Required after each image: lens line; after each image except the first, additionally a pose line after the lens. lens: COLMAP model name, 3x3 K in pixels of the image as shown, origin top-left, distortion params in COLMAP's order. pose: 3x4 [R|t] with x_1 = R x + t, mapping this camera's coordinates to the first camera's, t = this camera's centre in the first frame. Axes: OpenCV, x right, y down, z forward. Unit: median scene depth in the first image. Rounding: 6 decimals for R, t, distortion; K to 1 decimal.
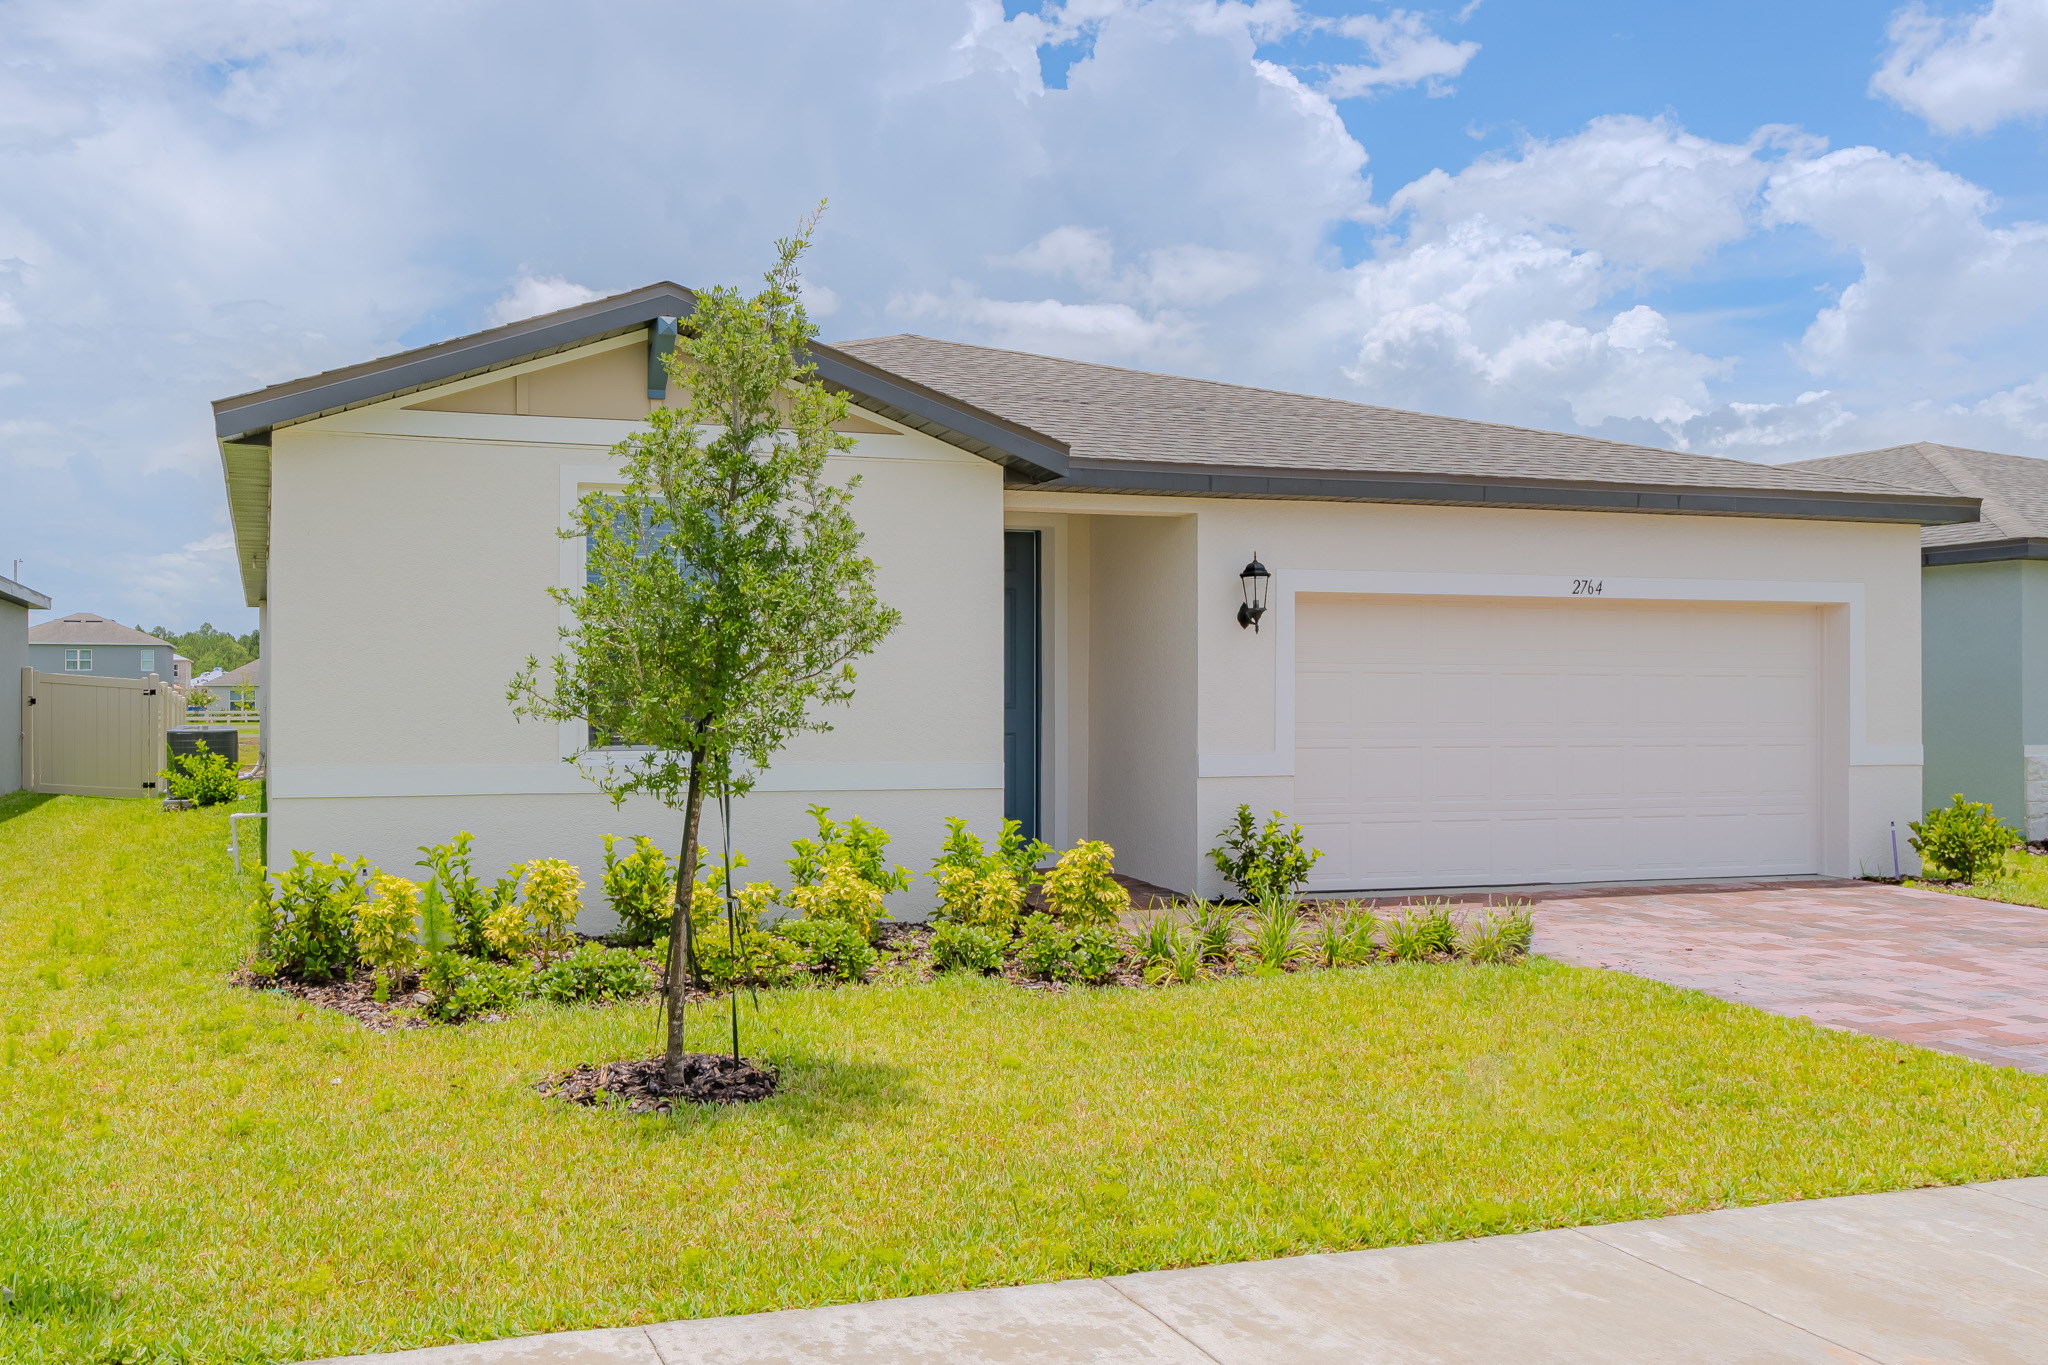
lens RADIAL K [[1741.1, 0, 852.1], [0, 1741.1, 680.8], [0, 0, 1]] dist [-0.002142, -0.003977]
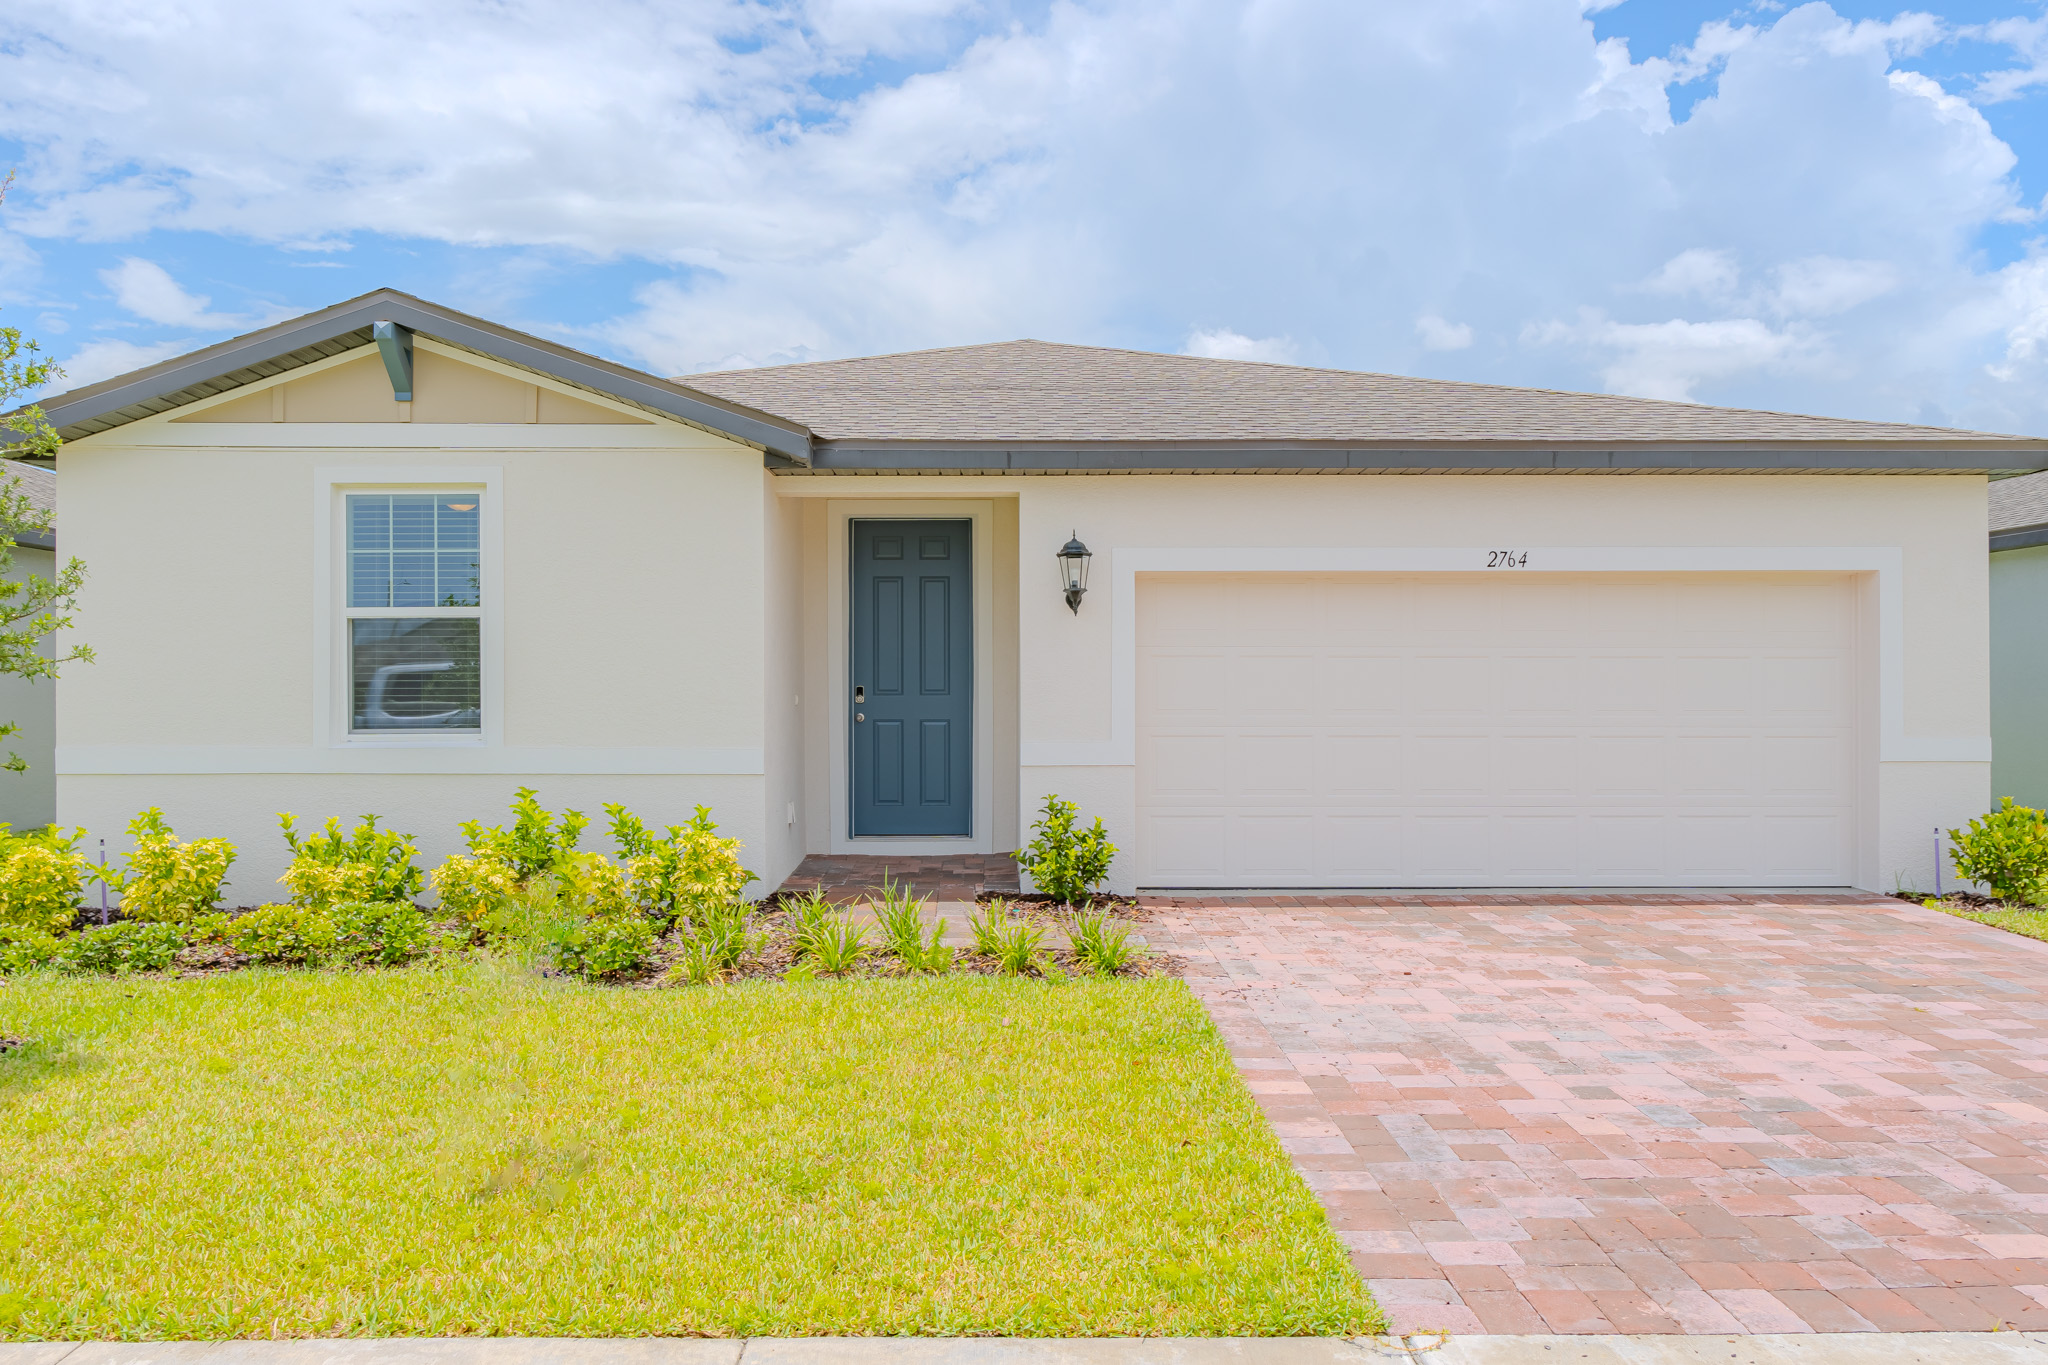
lens RADIAL K [[1482.7, 0, 1003.0], [0, 1482.7, 669.3], [0, 0, 1]] dist [-0.002125, -0.001697]
pose [[0.958819, -0.006967, -0.283931, 0.419332], [0.005053, 0.999959, -0.007471, 0.007902], [0.283971, 0.005729, 0.958816, 0.207711]]
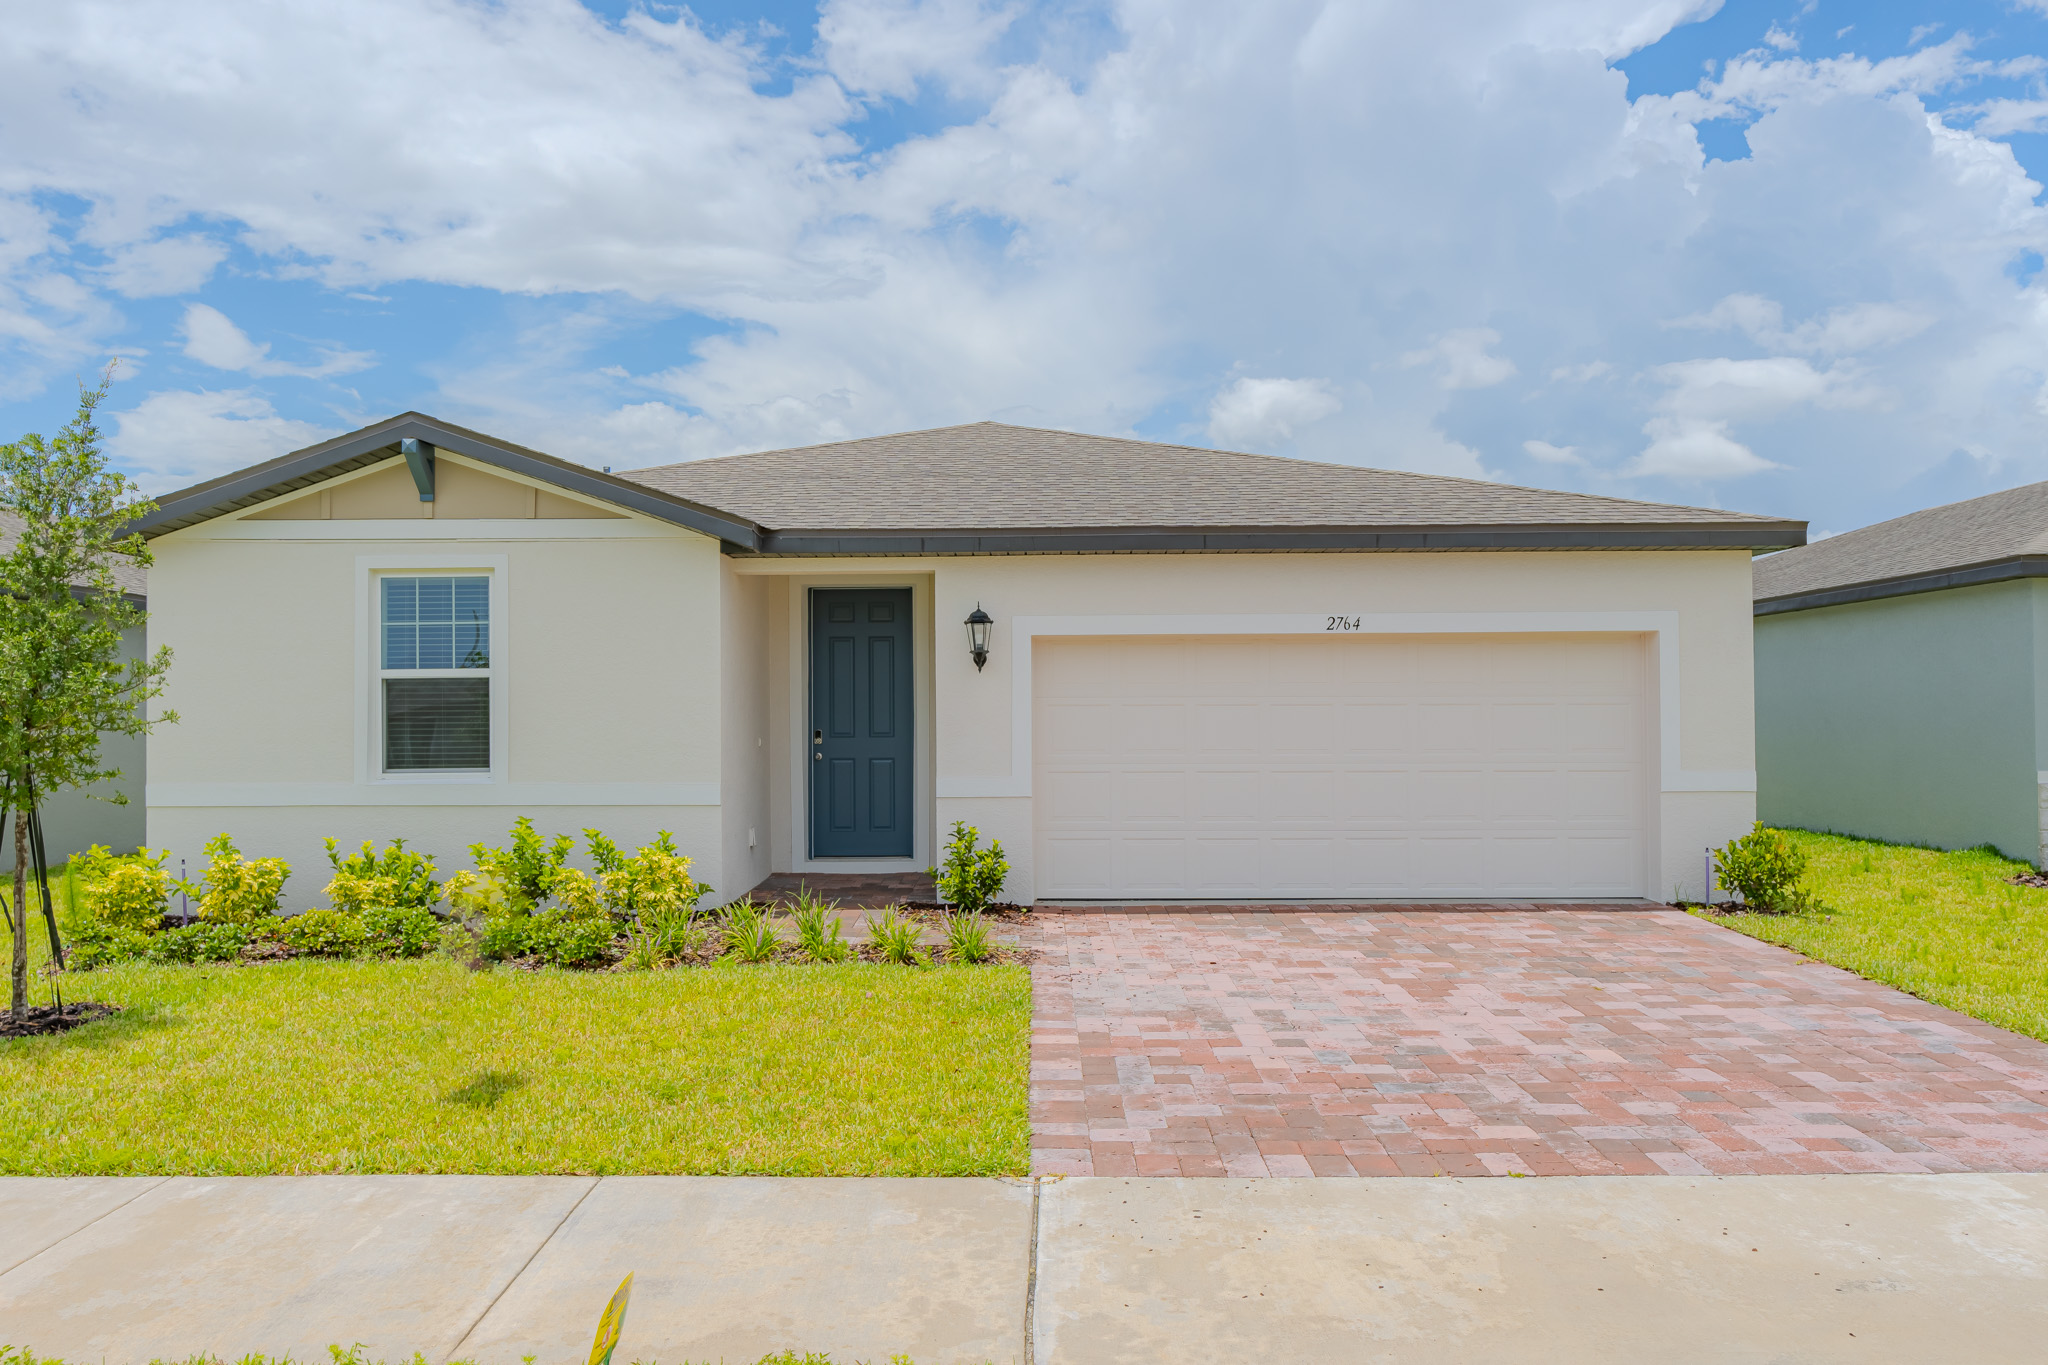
lens RADIAL K [[1457.9, 0, 1024.0], [0, 1457.9, 682.5], [0, 0, 1]] dist [-0.000205, -0.002696]
pose [[0.952279, -0.015044, -0.304859, 0.547112], [0.009348, 0.999754, -0.020136, -0.001121], [0.305087, 0.016325, 0.952185, 0.089942]]
